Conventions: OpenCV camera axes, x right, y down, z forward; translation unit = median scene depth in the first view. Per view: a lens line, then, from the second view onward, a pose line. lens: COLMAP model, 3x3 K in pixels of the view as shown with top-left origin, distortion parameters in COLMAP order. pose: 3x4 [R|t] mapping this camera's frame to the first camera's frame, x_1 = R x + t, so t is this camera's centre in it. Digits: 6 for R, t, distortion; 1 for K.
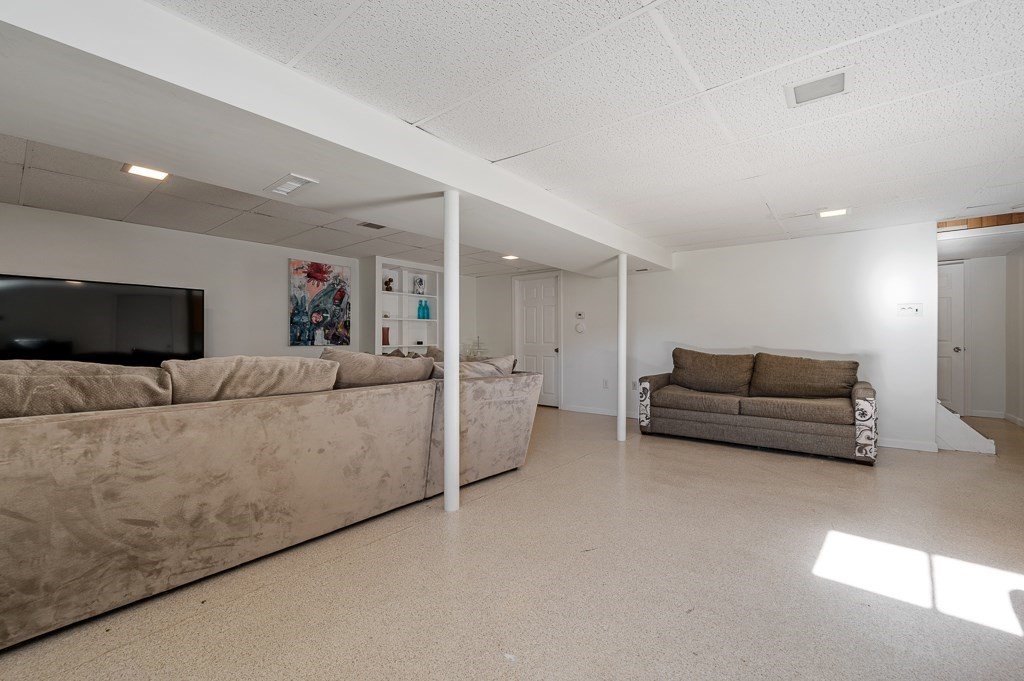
lens RADIAL K [[424.8, 0, 510.1], [0, 424.8, 335.4], [0, 0, 1]] dist [0.002110, -0.000054]
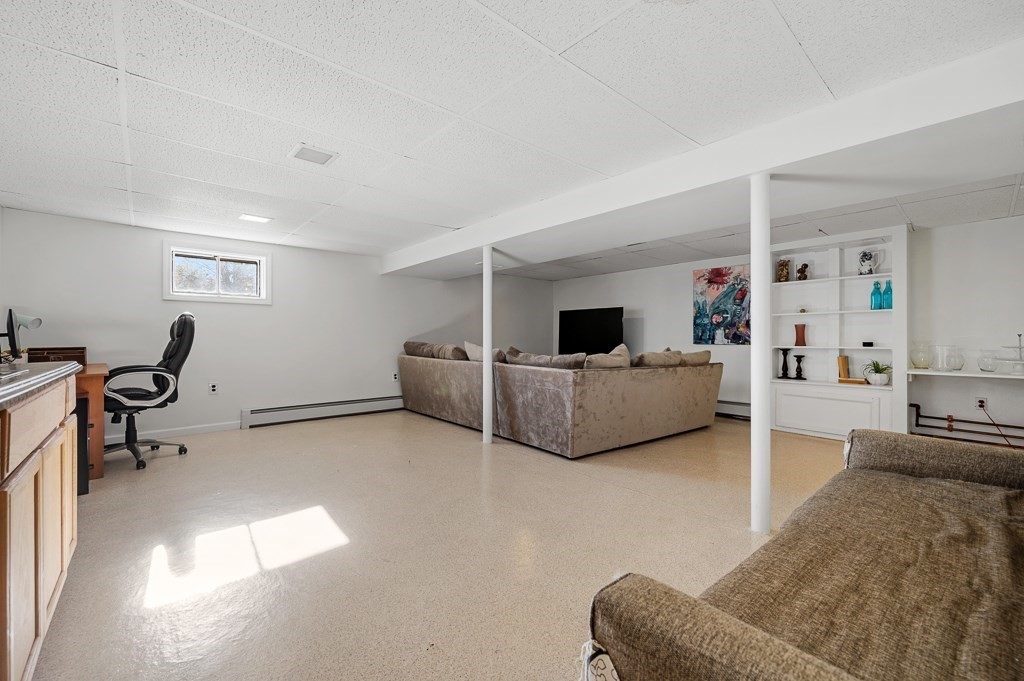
lens RADIAL K [[424.8, 0, 510.1], [0, 424.8, 335.4], [0, 0, 1]] dist [0.002110, -0.000054]
pose [[-0.149634, -0.004561, -0.988731, 0.693026], [0.009185, 0.999940, -0.006002, 0.002648], [0.988699, -0.009980, -0.149583, 0.636717]]
